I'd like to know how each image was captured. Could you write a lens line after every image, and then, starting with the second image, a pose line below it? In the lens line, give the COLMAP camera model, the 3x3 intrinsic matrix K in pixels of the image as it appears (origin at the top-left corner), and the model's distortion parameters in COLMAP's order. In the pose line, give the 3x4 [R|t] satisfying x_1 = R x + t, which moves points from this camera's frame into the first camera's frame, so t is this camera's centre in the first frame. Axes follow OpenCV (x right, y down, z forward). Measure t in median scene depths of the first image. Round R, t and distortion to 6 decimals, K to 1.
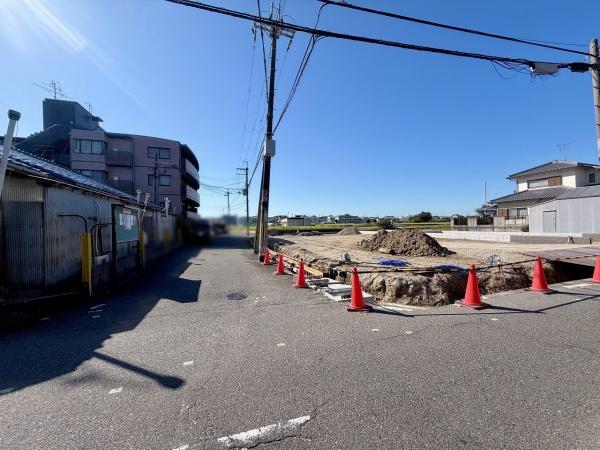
lens RADIAL K [[237.9, 0, 299.1], [0, 237.9, 226.2], [0, 0, 1]] dist [-0.001462, 0.000305]
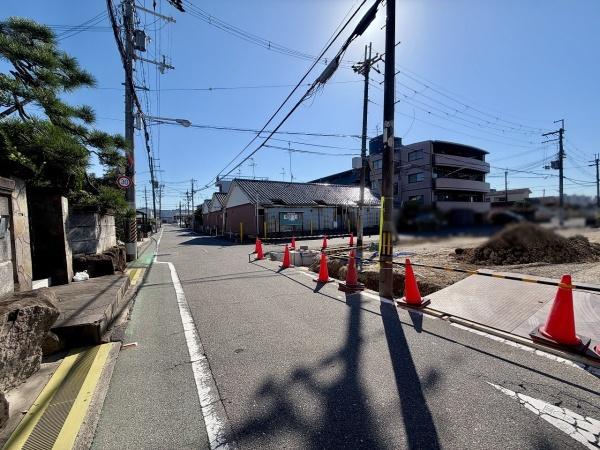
lens RADIAL K [[237.9, 0, 299.0], [0, 237.9, 226.4], [0, 0, 1]] dist [-0.001462, 0.000305]
pose [[0.193790, 0.039193, -0.980260, 0.491938], [0.020386, 0.998825, 0.043965, -0.009156], [0.980831, -0.028503, 0.192763, 0.156693]]
